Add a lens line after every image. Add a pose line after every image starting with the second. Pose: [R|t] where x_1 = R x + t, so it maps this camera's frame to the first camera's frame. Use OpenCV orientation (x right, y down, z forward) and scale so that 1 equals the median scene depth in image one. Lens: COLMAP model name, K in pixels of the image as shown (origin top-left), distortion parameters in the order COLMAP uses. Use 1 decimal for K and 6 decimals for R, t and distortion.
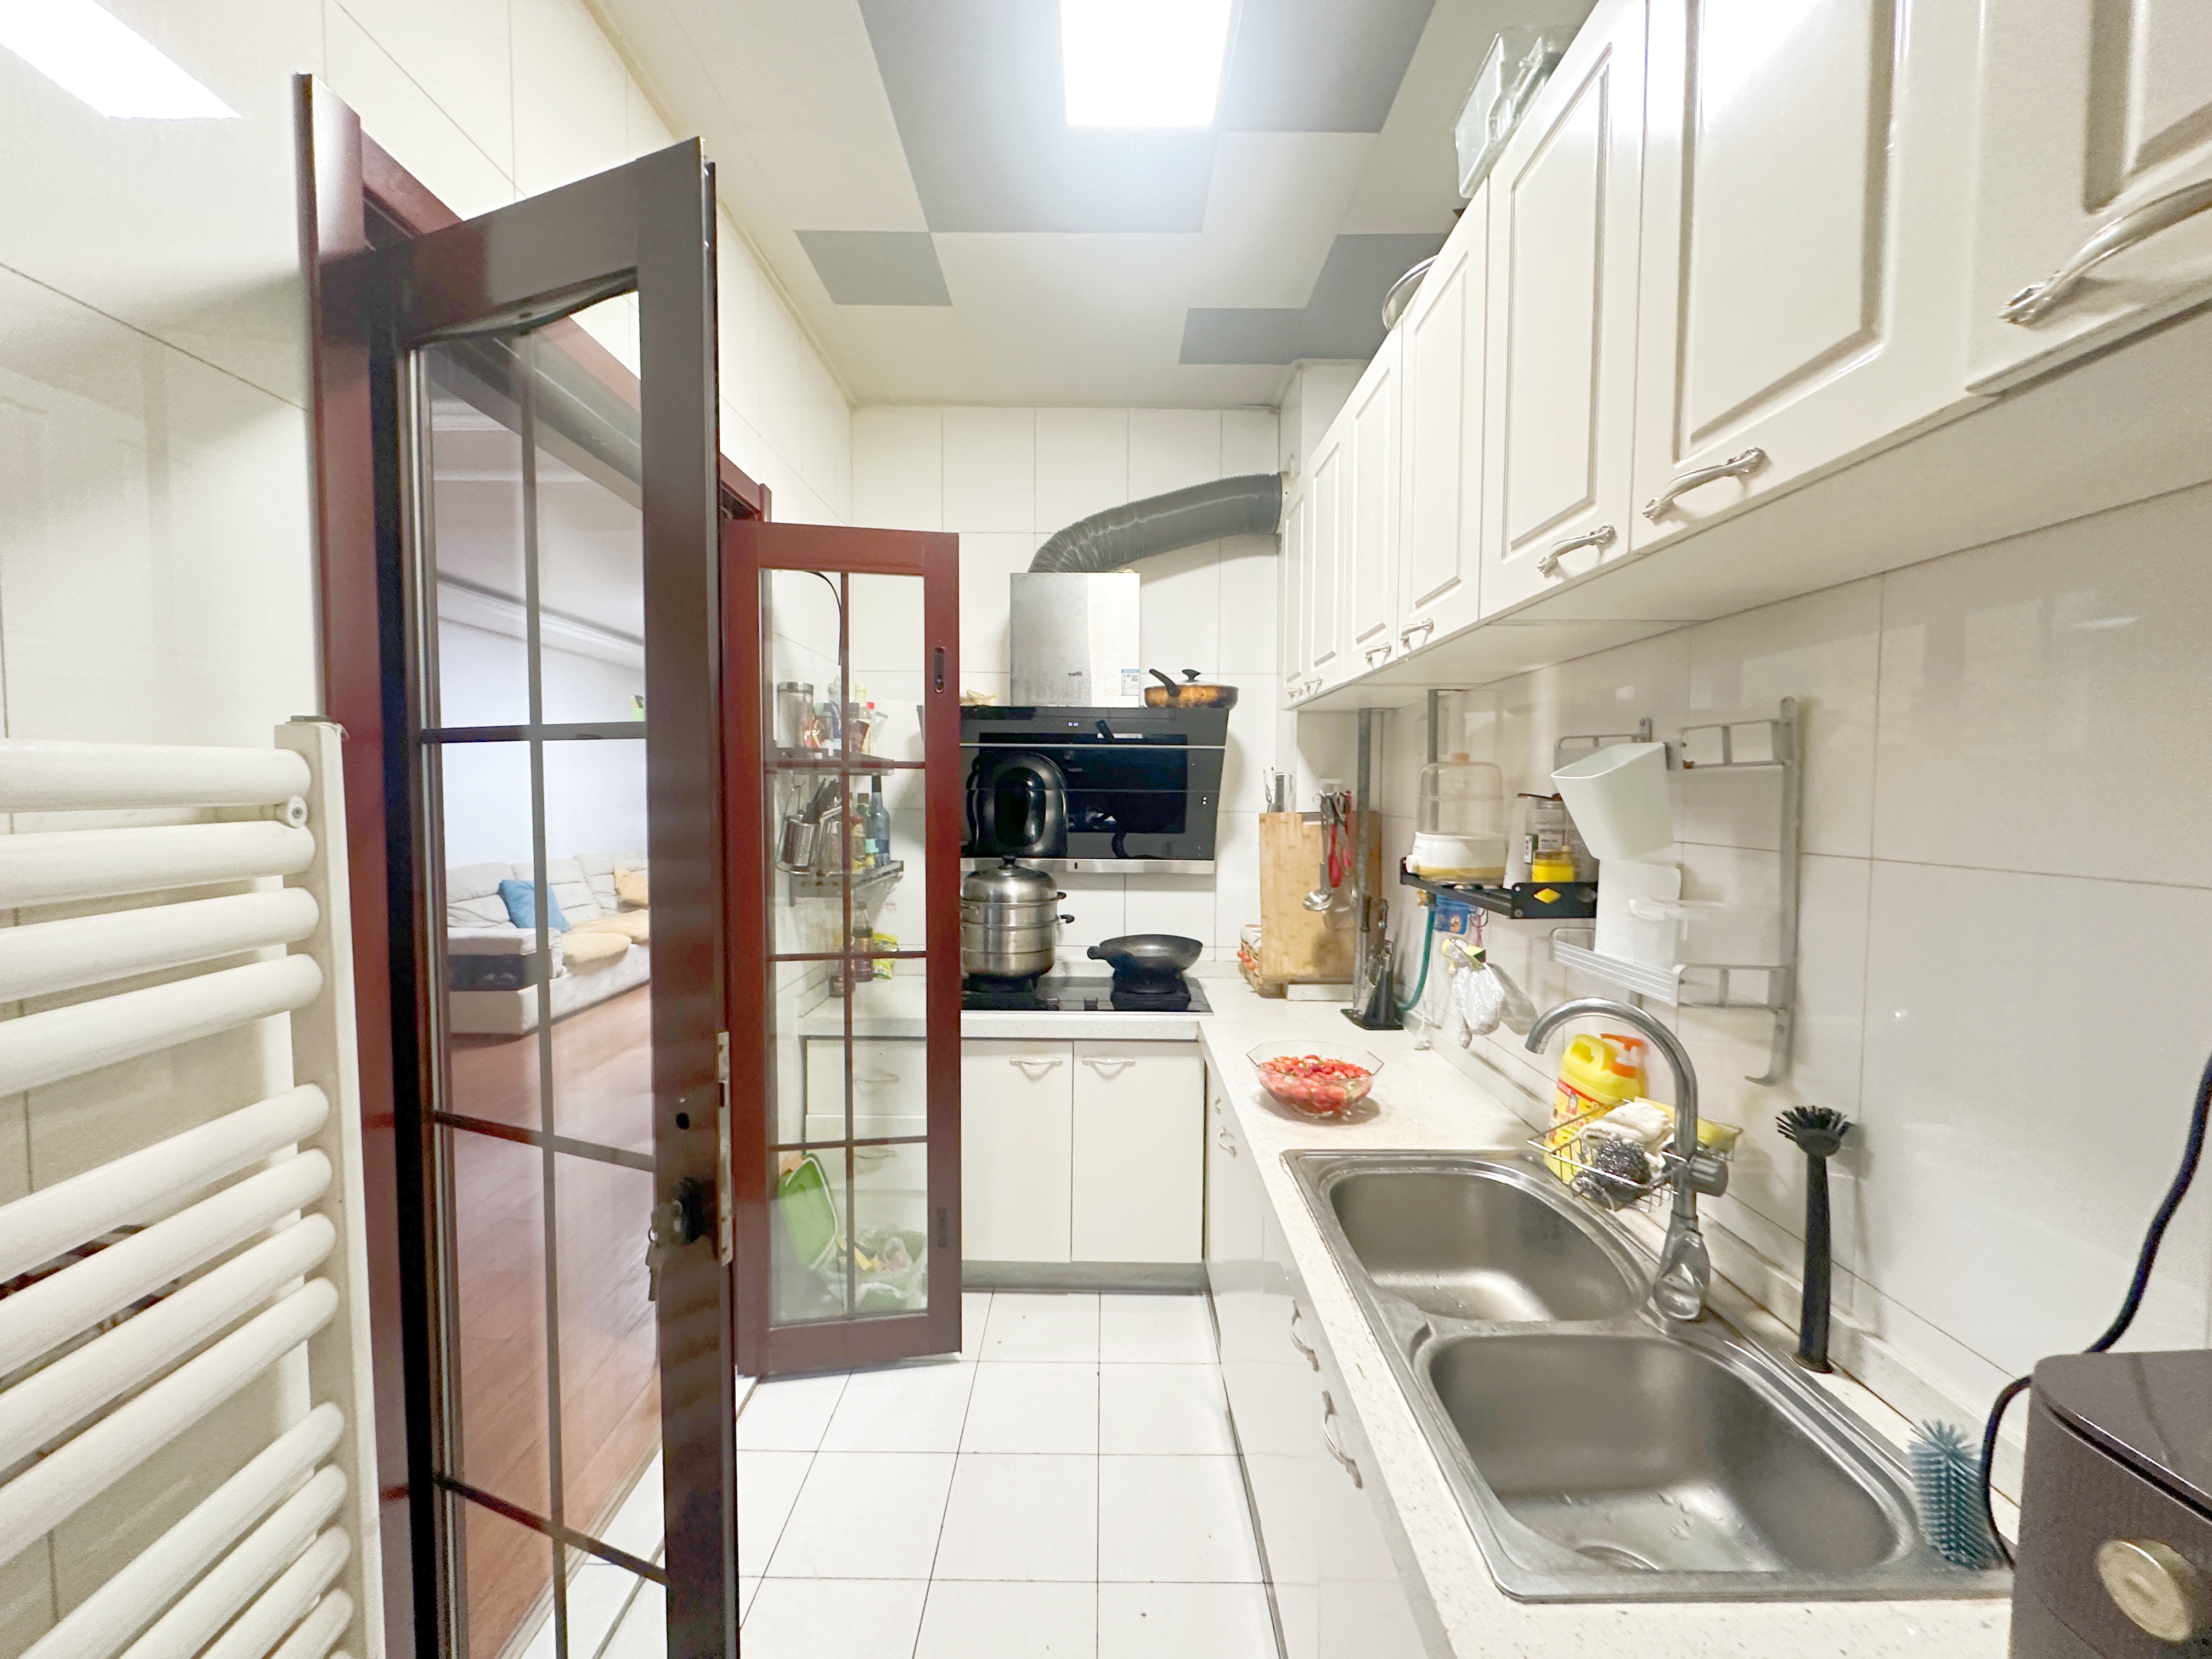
lens RADIAL K [[885.1, 0, 1106.0], [0, 885.1, 829.5], [0, 0, 1]] dist [-0.000837, -0.000006]
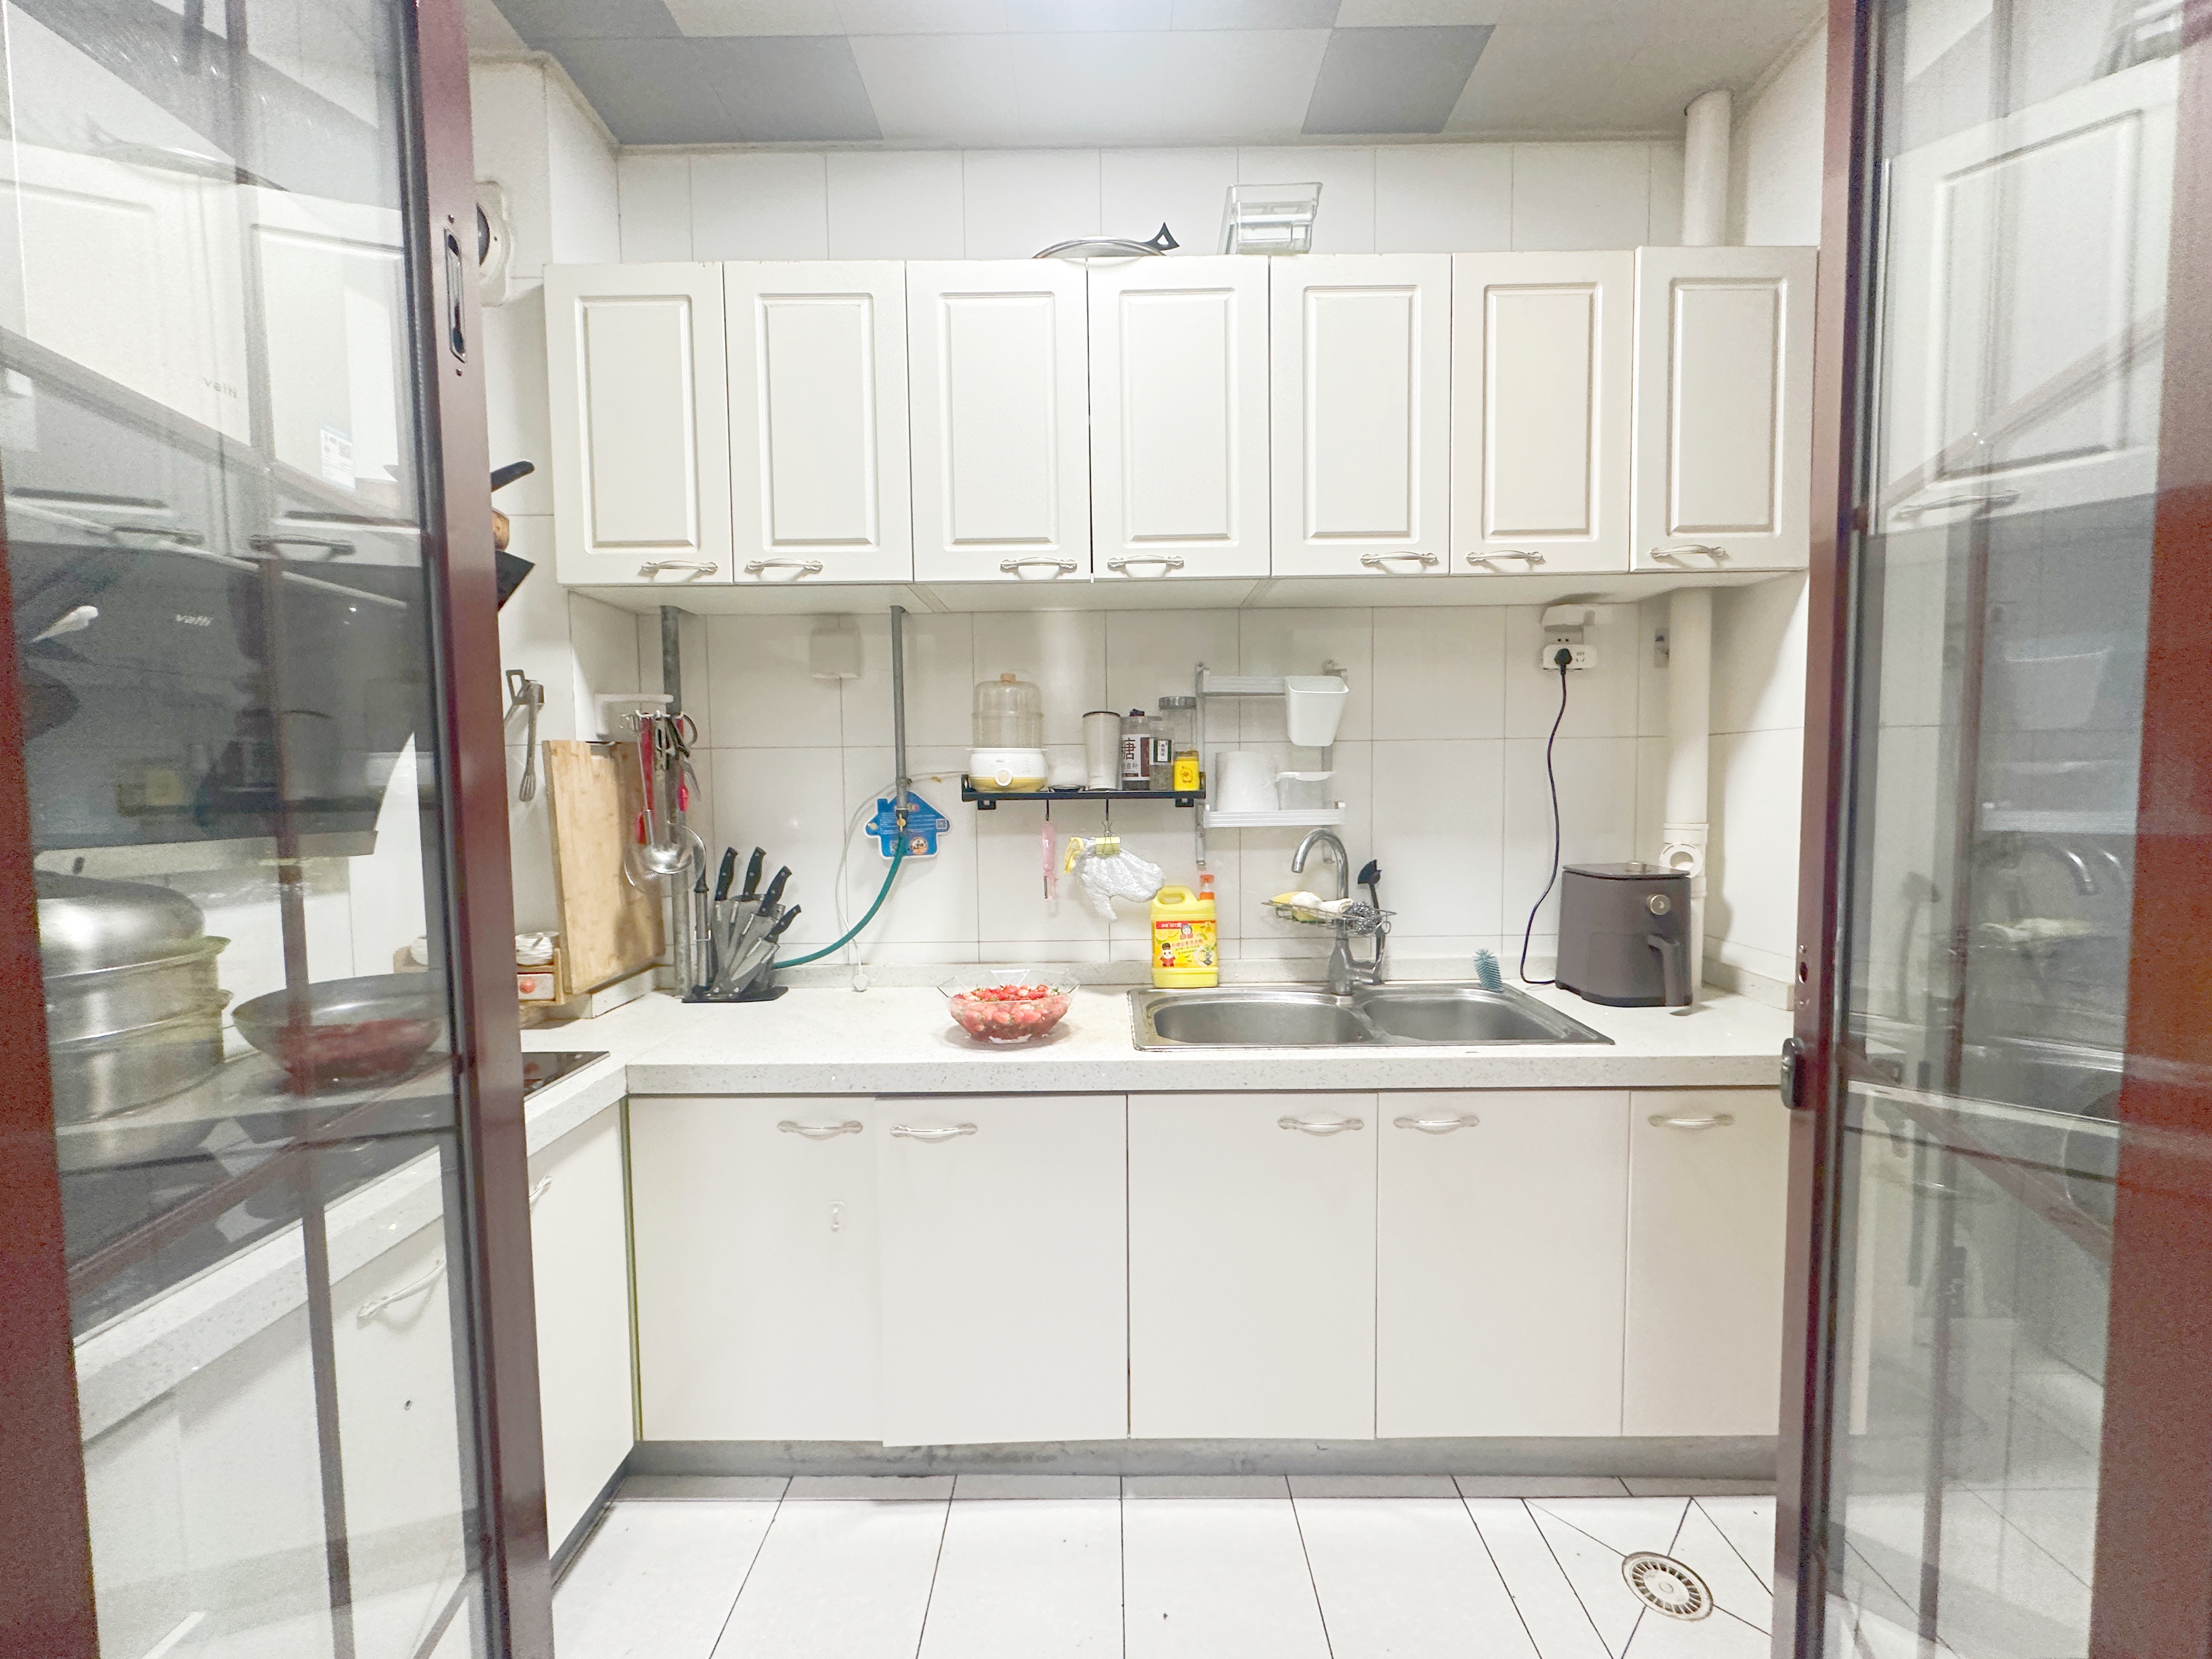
lens RADIAL K [[870.5, 0, 1106.0], [0, 870.5, 829.5], [0, 0, 1]] dist [-0.000252, 0.000020]
pose [[-0.002548, -0.067207, 0.997736, -0.639403], [0.056901, 0.996113, 0.067243, 0.036094], [-0.998377, 0.056944, 0.001287, 0.840968]]
